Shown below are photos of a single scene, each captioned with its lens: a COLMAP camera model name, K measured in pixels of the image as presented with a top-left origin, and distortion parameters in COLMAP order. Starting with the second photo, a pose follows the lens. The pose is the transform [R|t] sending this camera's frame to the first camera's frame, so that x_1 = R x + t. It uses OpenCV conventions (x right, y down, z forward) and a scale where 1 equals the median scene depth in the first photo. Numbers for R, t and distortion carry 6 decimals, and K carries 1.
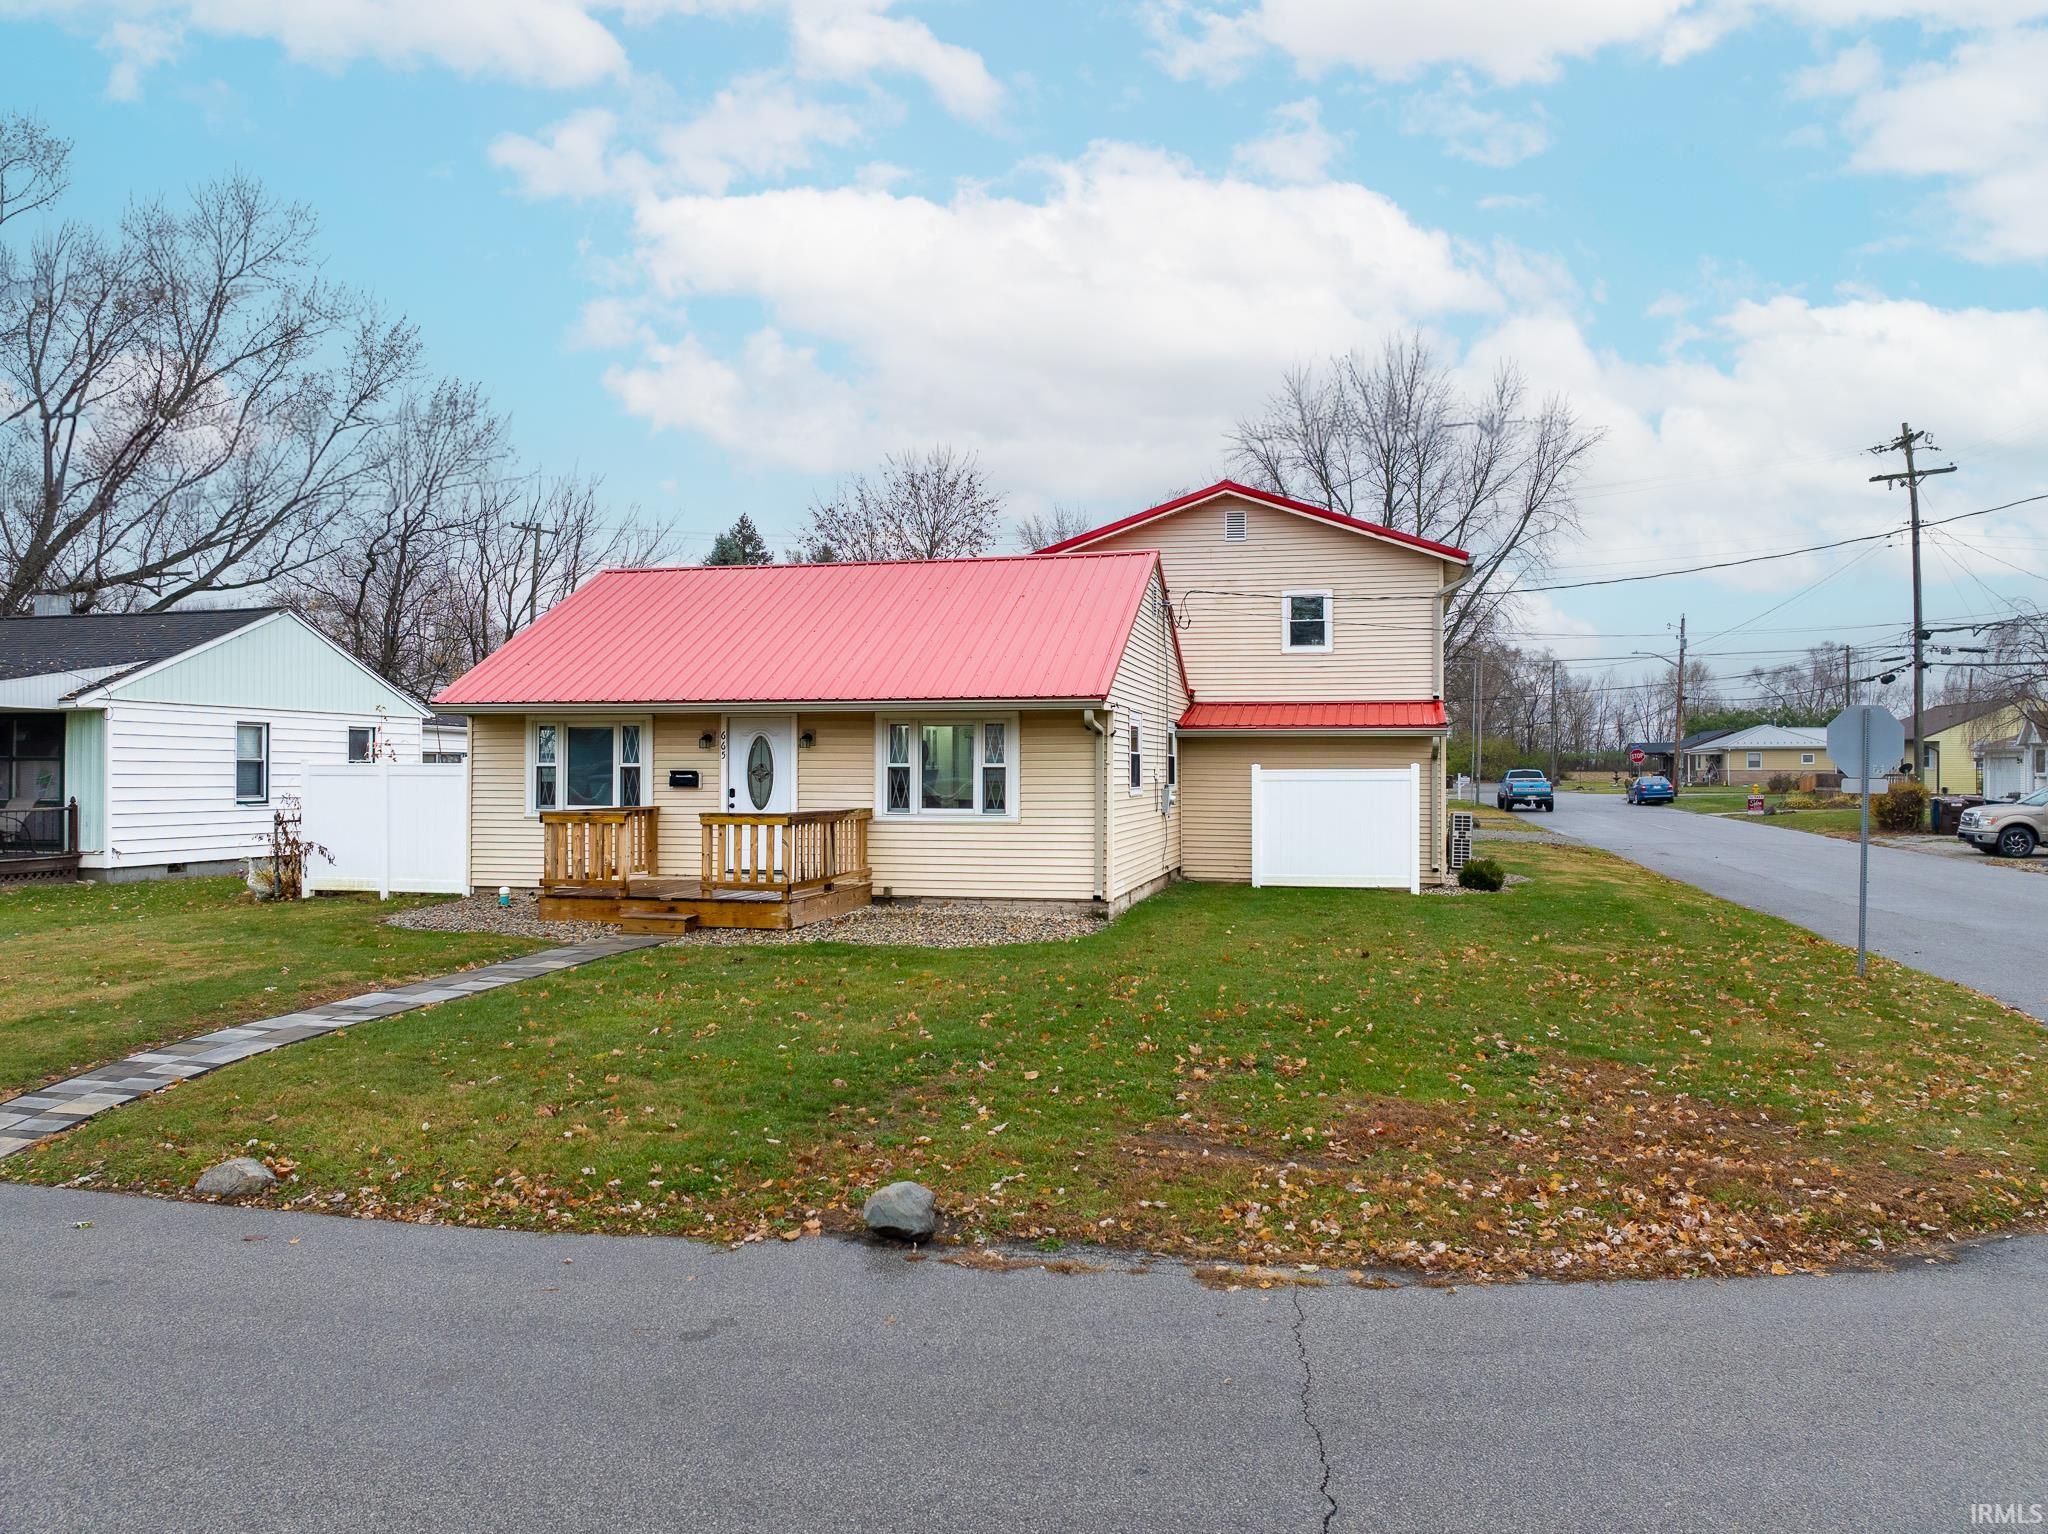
lens RADIAL K [[1446.9, 0, 1027.2], [0, 1446.9, 758.5], [0, 0, 1]] dist [-0.048504, 0.018921]
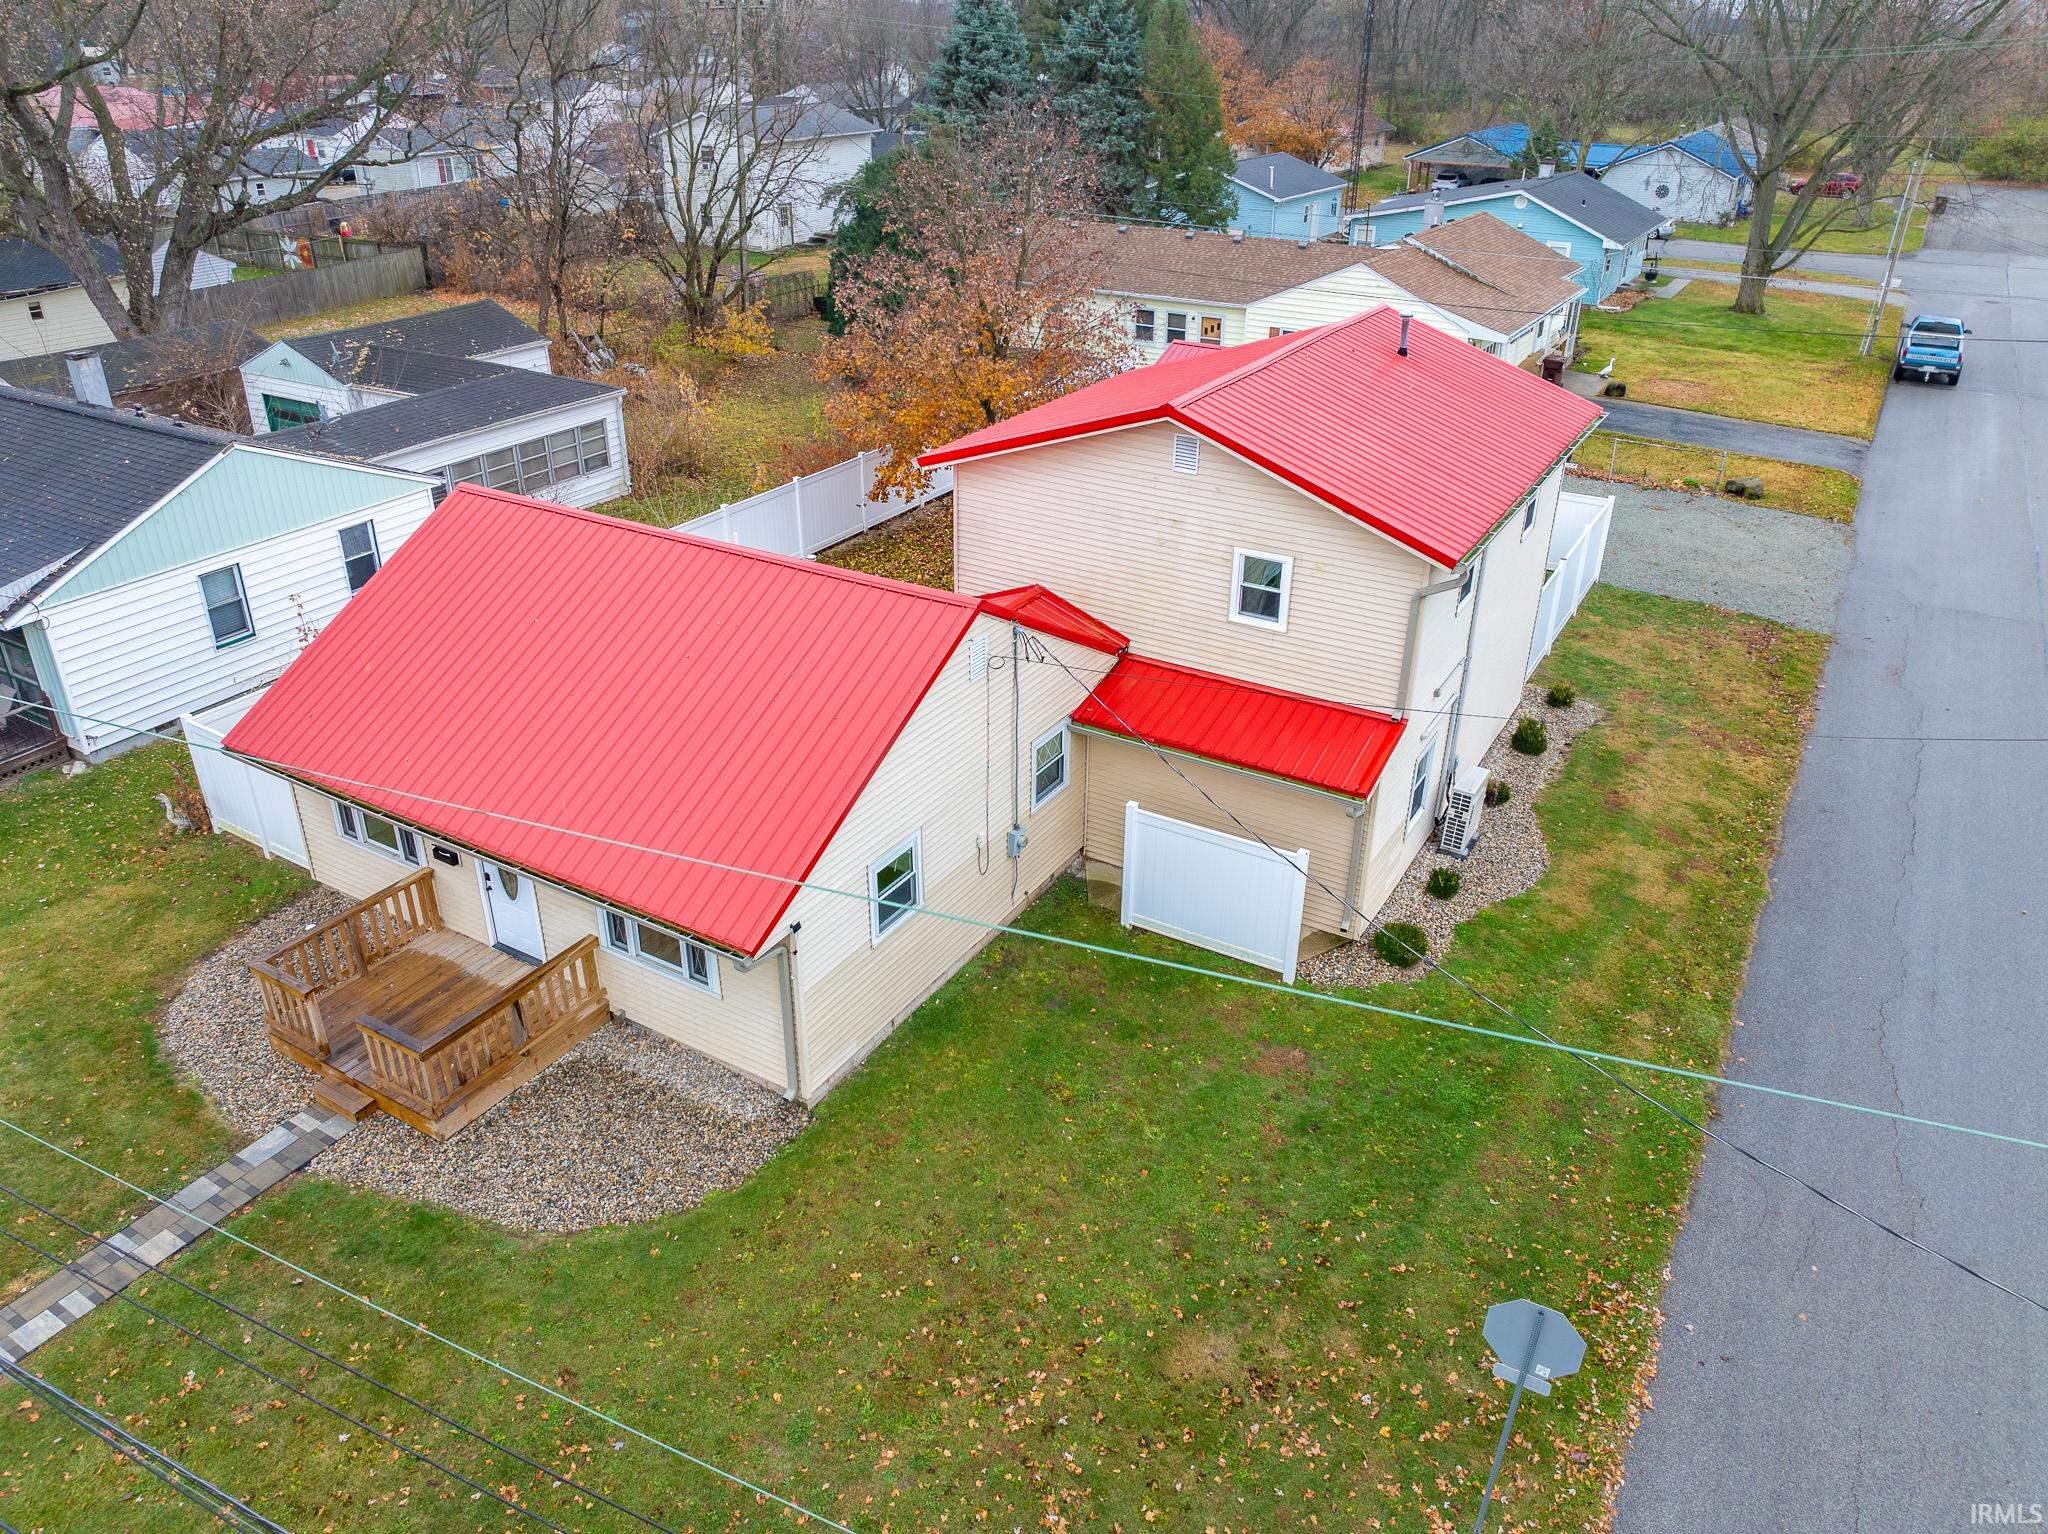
lens RADIAL K [[1447.2, 0, 1024.9], [0, 1447.2, 766.5], [0, 0, 1]] dist [-0.050516, 0.020746]
pose [[0.954567, 0.143933, -0.260931, 0.354694], [-0.004134, 0.881930, 0.471362, -0.464474], [0.297967, -0.448868, 0.842457, 0.307196]]
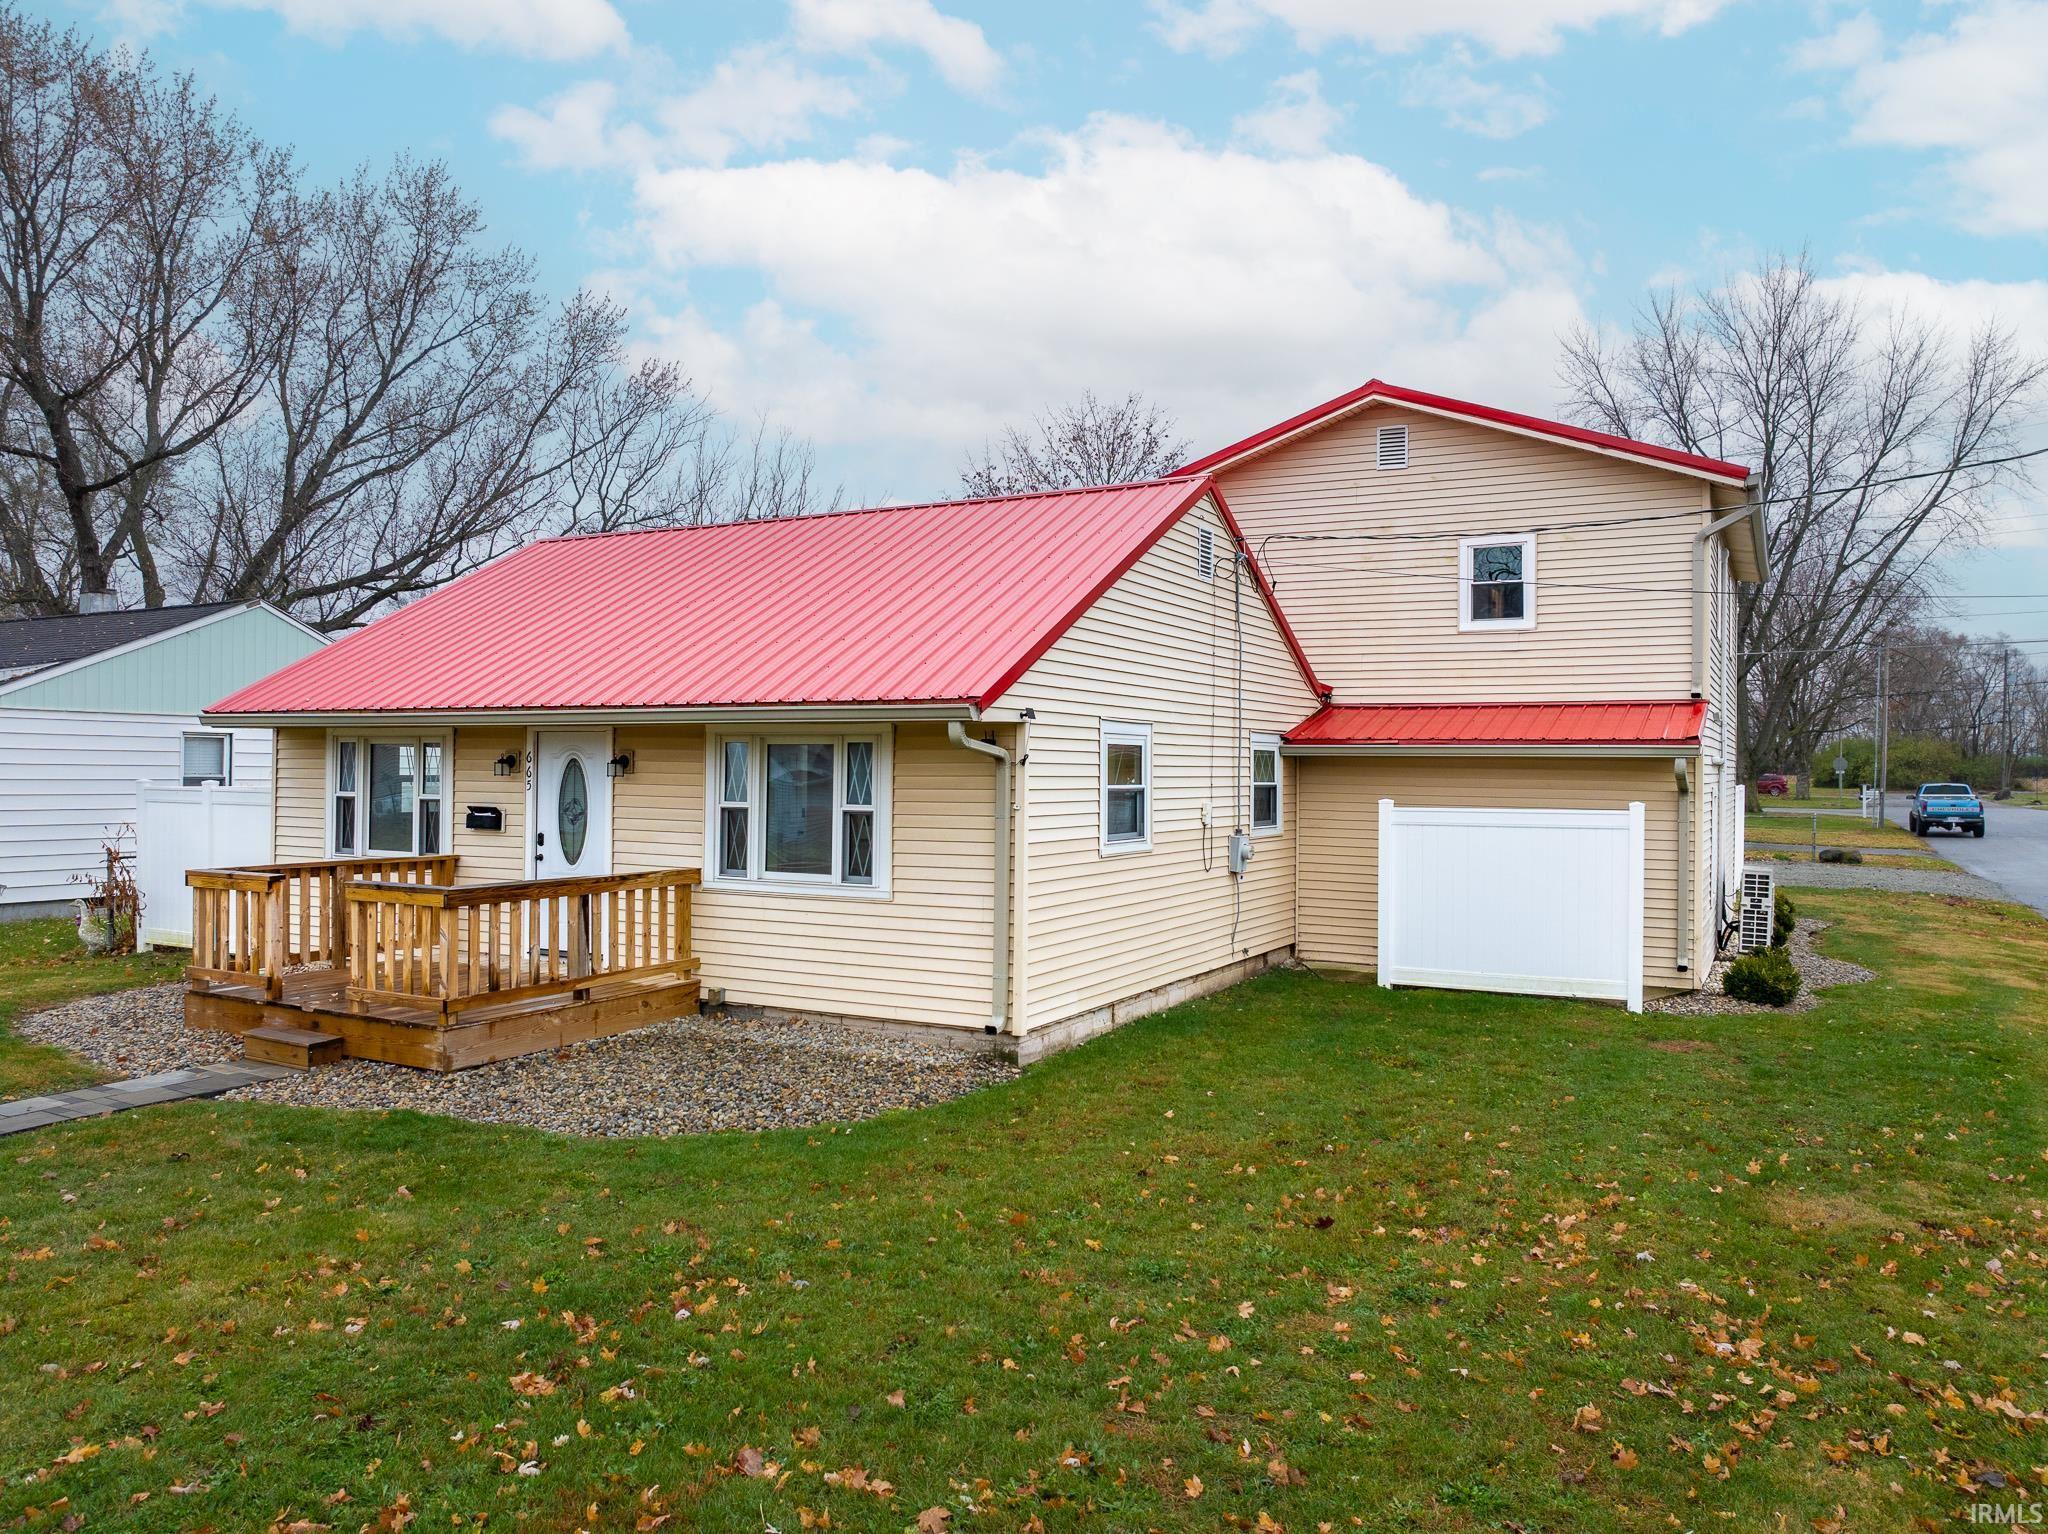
lens RADIAL K [[1446.9, 0, 1025.3], [0, 1446.9, 763.1], [0, 0, 1]] dist [-0.048504, 0.018921]
pose [[0.966074, 0.005485, -0.258207, 0.189382], [-0.004445, 0.999979, 0.004611, -0.016317], [0.258227, -0.003307, 0.966078, 0.360557]]
